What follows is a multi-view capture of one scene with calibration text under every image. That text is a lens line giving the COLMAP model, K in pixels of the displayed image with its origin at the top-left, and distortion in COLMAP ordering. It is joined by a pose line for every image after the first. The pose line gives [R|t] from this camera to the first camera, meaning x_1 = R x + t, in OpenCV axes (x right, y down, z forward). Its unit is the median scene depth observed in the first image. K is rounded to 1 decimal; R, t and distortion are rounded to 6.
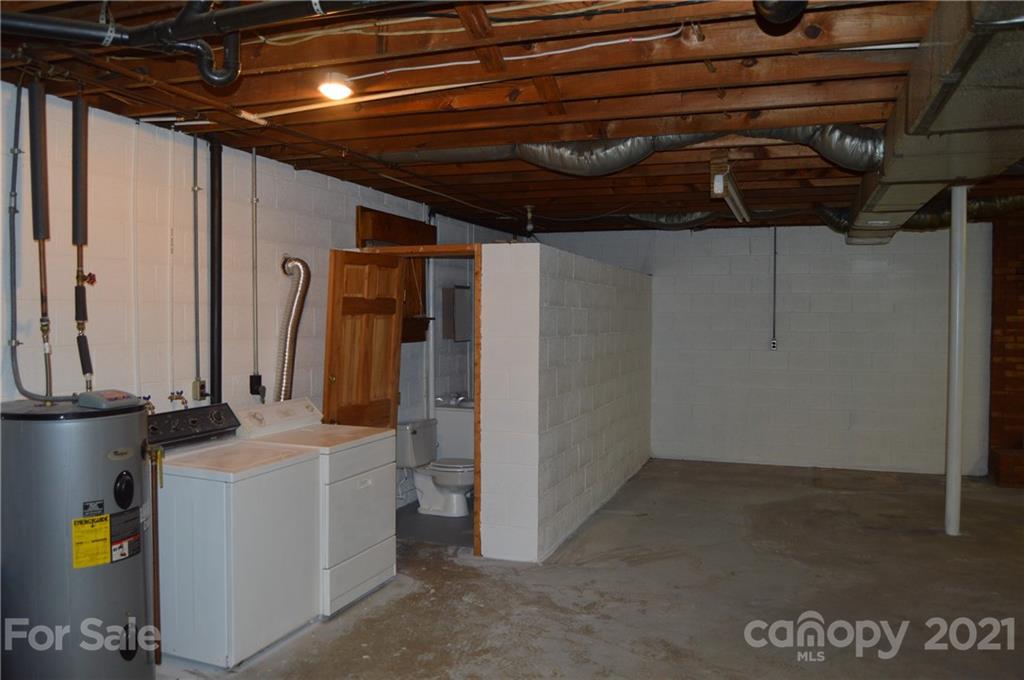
lens RADIAL K [[814.1, 0, 513.1], [0, 814.1, 338.7], [0, 0, 1]] dist [-0.093561, 0.036666]
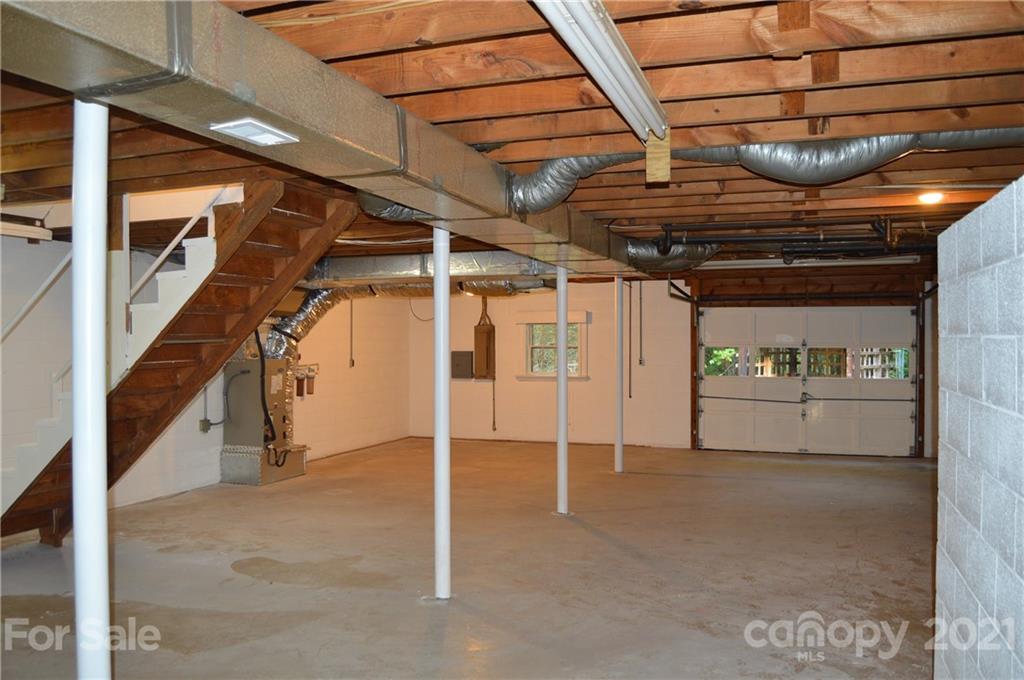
lens RADIAL K [[814.1, 0, 511.3], [0, 814.1, 339.2], [0, 0, 1]] dist [-0.093561, 0.036666]
pose [[-0.999994, -0.001256, -0.003072, 0.258618], [-0.001345, 0.999572, 0.029230, -0.039402], [0.003034, 0.029234, -0.999568, 1.147399]]
